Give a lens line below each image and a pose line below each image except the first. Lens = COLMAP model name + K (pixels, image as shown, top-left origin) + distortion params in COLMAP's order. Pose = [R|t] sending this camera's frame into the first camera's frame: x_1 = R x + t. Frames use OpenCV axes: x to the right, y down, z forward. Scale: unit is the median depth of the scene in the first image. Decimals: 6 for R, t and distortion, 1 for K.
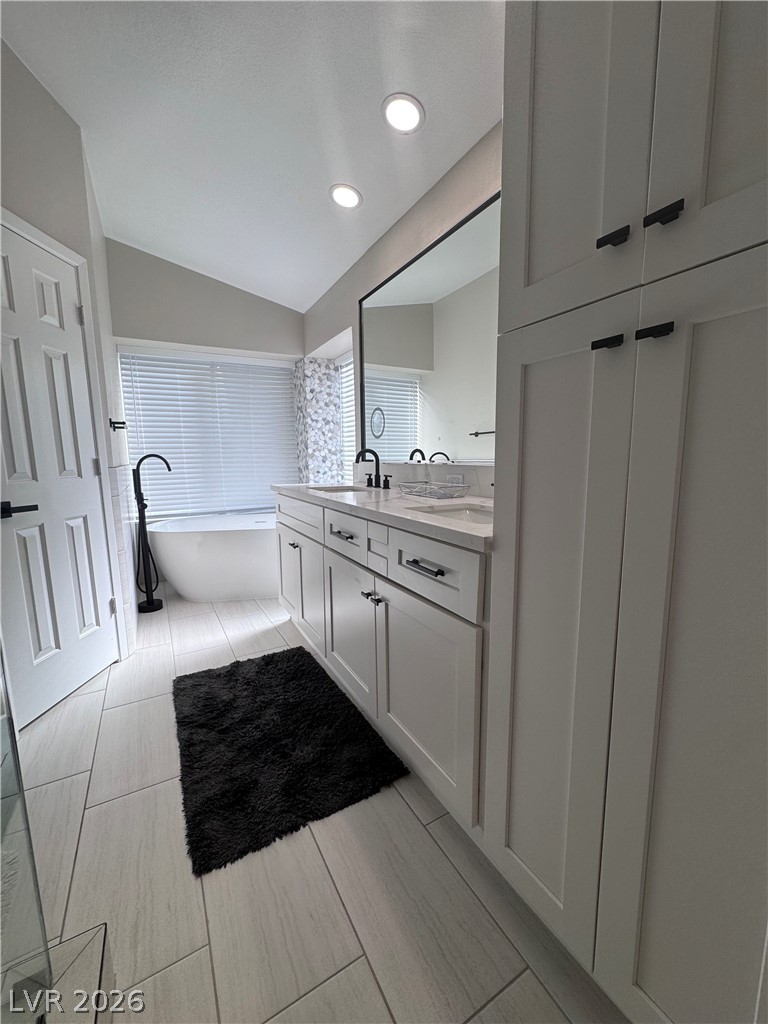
lens RADIAL K [[409.8, 0, 384.0], [0, 409.8, 512.0], [0, 0, 1]] dist [-0.001895, 0.000697]
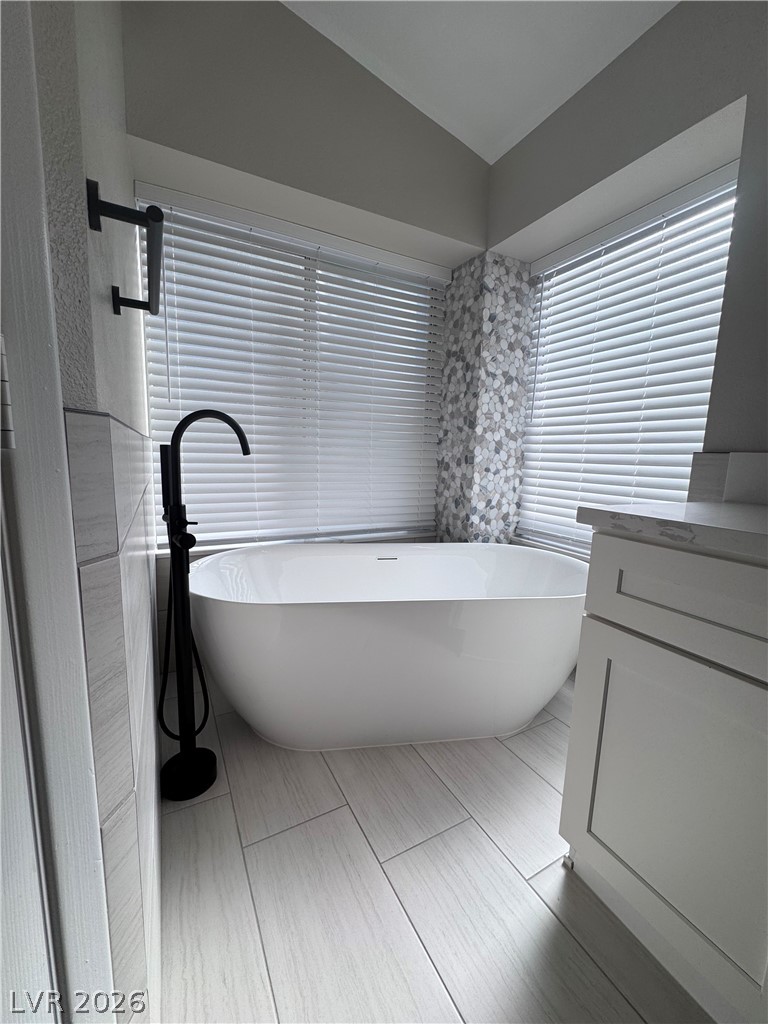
lens RADIAL K [[409.8, 0, 384.0], [0, 409.8, 512.0], [0, 0, 1]] dist [-0.001895, 0.000697]
pose [[0.998867, 0.044343, -0.017250, -0.348588], [-0.044242, 0.999002, 0.006160, -0.046406], [0.017506, -0.005390, 0.999832, 0.542883]]
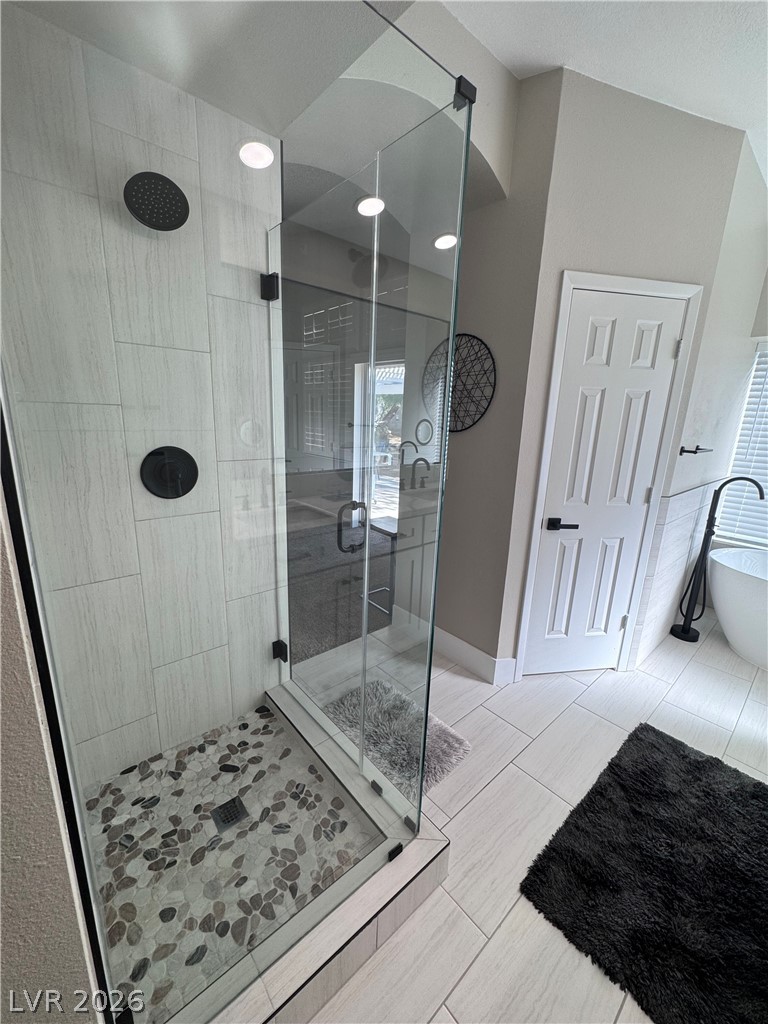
lens RADIAL K [[409.8, 0, 384.0], [0, 409.8, 512.0], [0, 0, 1]] dist [-0.001895, 0.000697]
pose [[0.210040, 0.253600, -0.944230, 0.098400], [-0.175610, 0.959853, 0.218732, -0.114863], [0.961792, 0.119874, 0.246142, 0.063615]]
